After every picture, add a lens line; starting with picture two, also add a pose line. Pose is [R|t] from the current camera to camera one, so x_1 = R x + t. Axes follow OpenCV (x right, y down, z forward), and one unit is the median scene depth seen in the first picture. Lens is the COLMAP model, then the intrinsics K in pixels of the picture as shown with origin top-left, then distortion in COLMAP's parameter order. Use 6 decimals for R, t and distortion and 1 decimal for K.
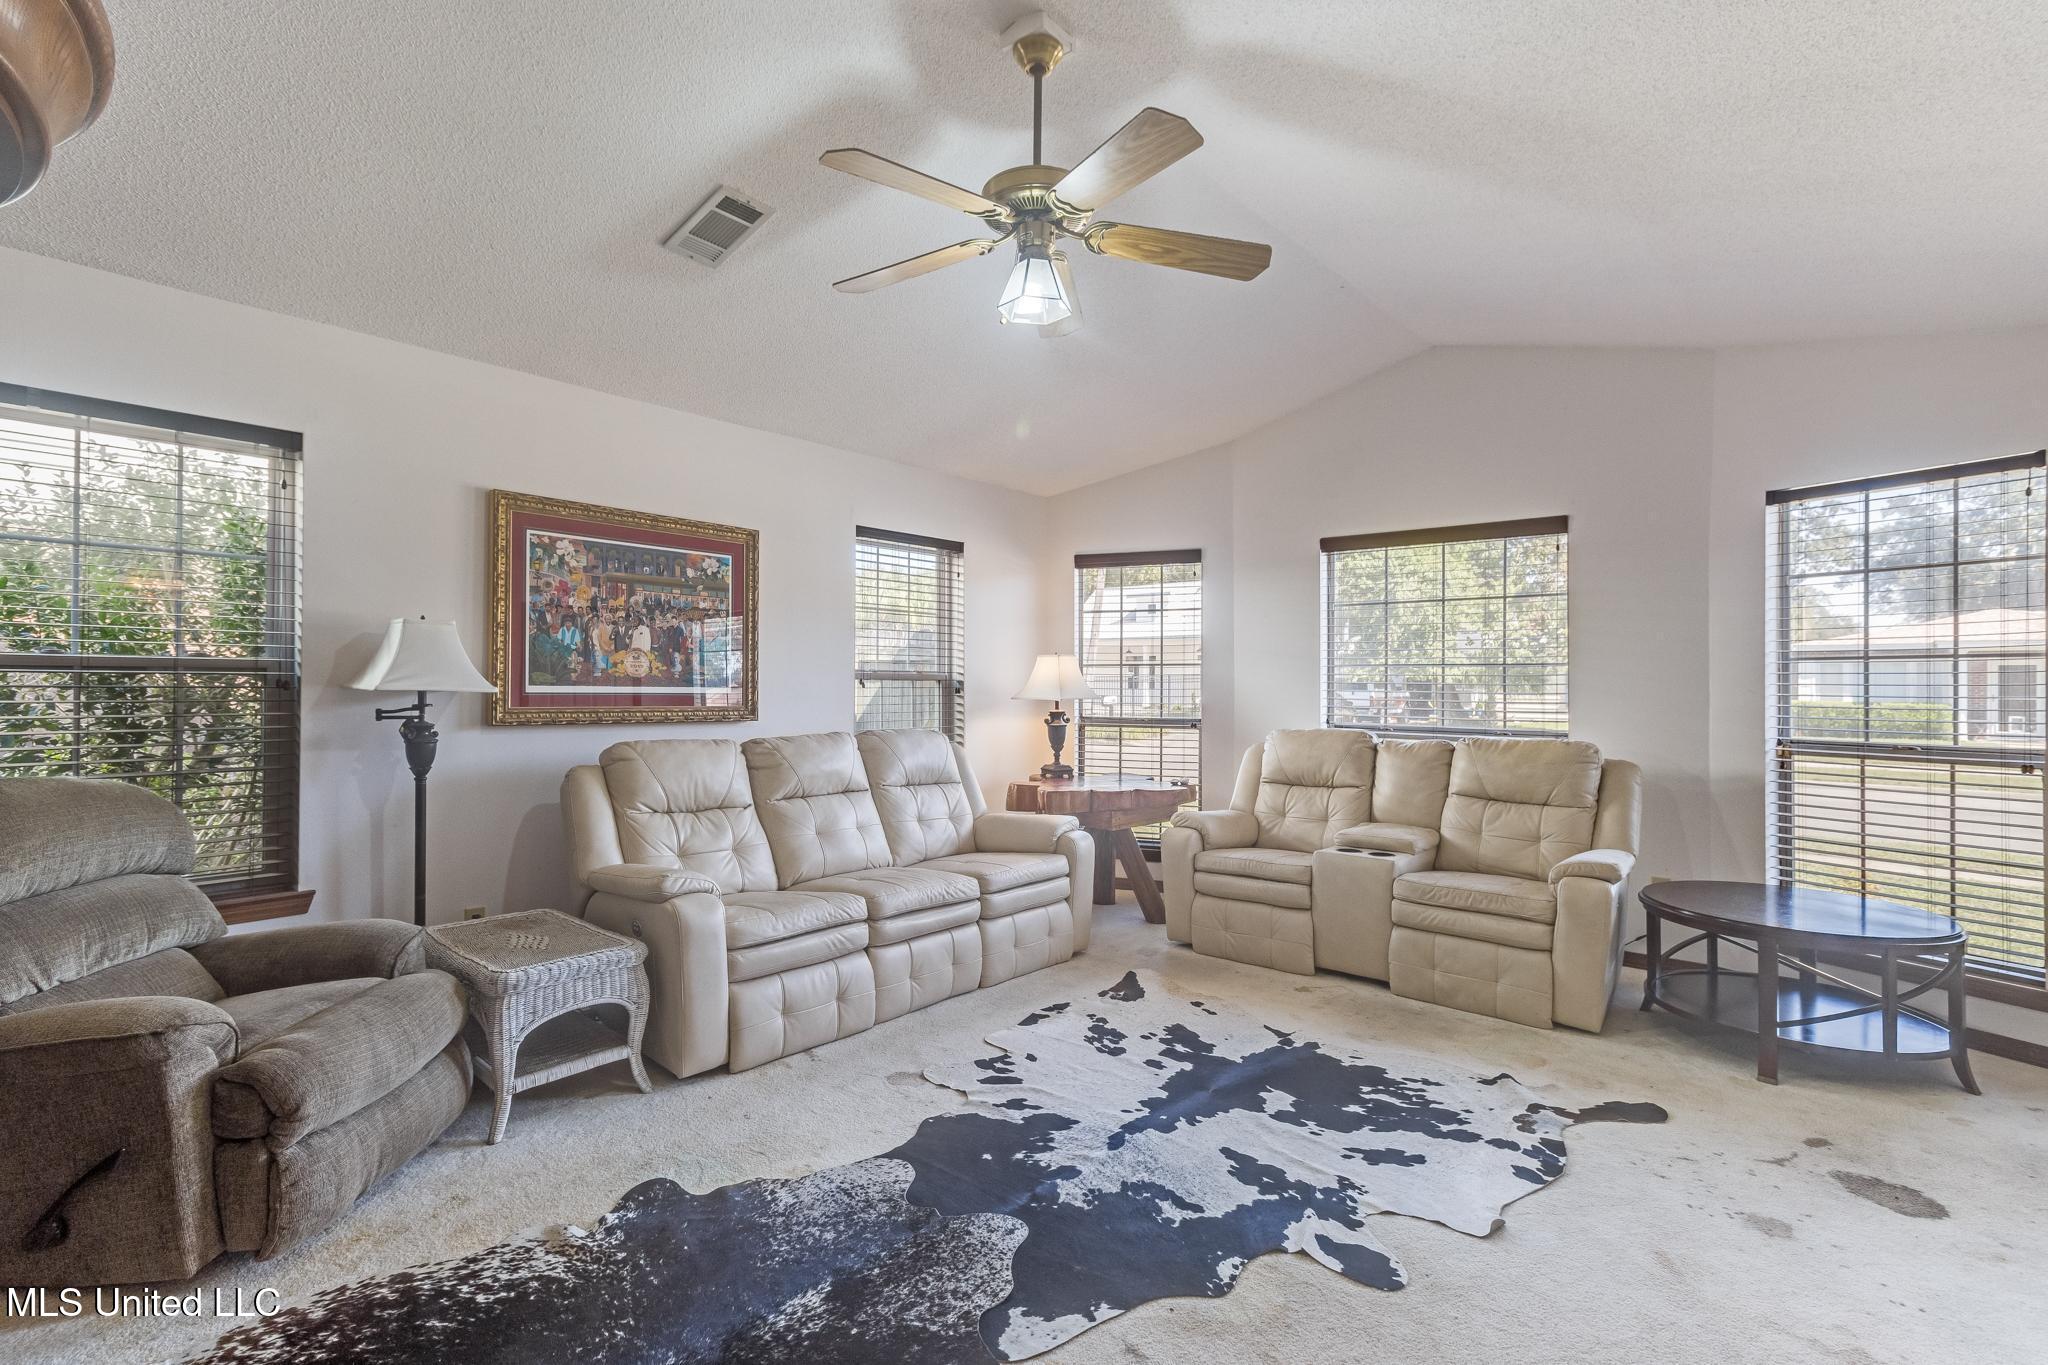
lens RADIAL K [[953.3, 0, 1024.6], [0, 953.3, 683.8], [0, 0, 1]] dist [0.002018, 0.000125]
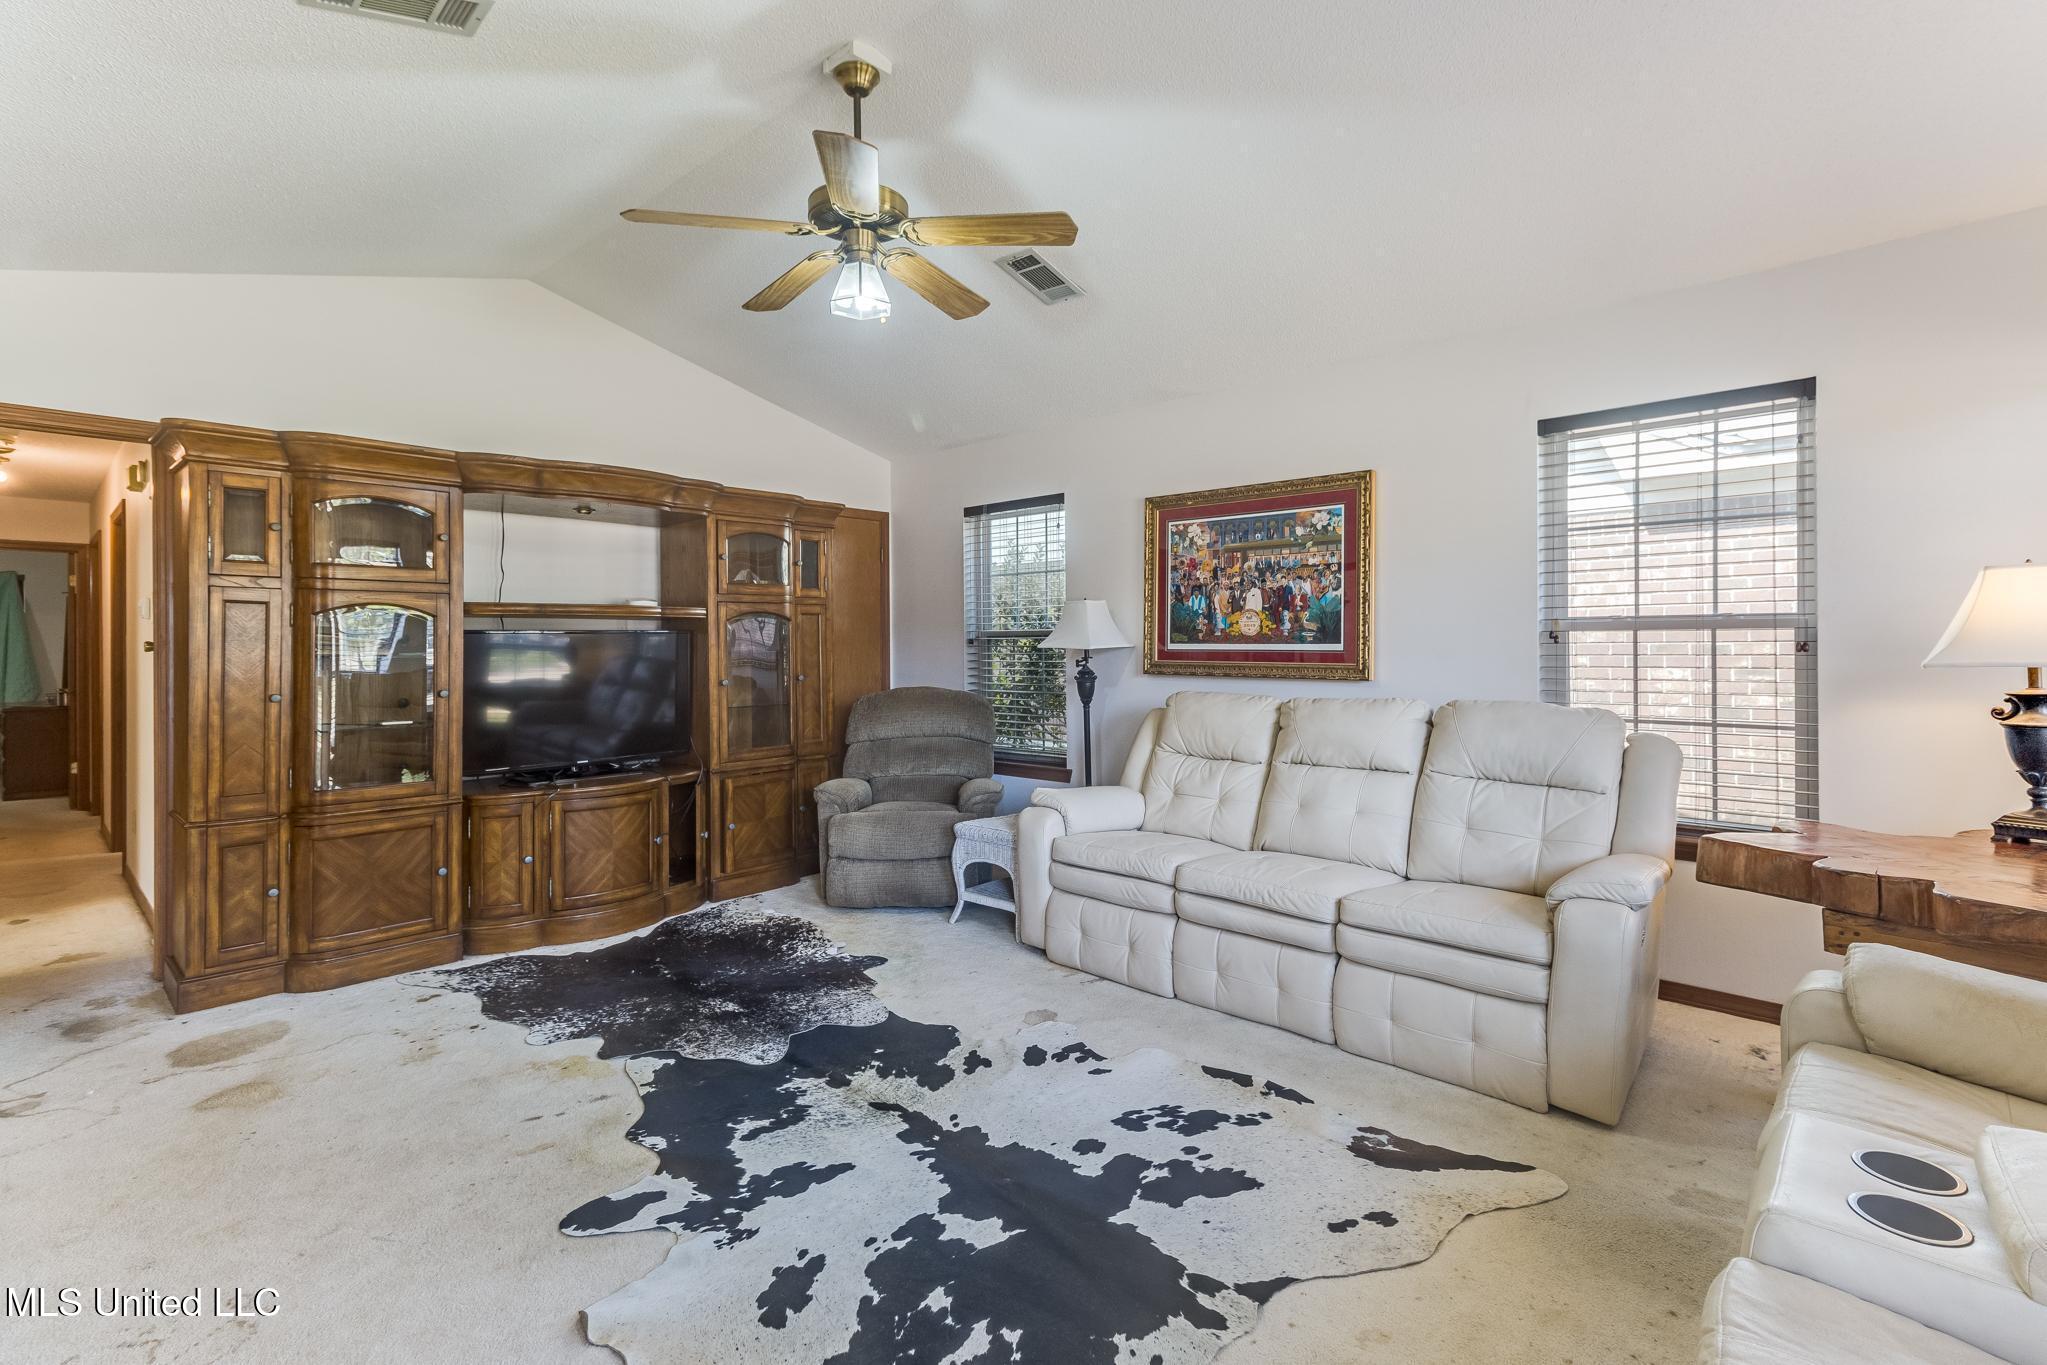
lens RADIAL K [[952.8, 0, 1001.3], [0, 952.8, 646.0], [0, 0, 1]] dist [0.002018, 0.000125]
pose [[-0.056865, -0.004457, -0.998372, 0.808089], [0.008284, 0.999954, -0.004936, 0.009411], [0.998347, -0.008552, -0.056826, 0.890038]]
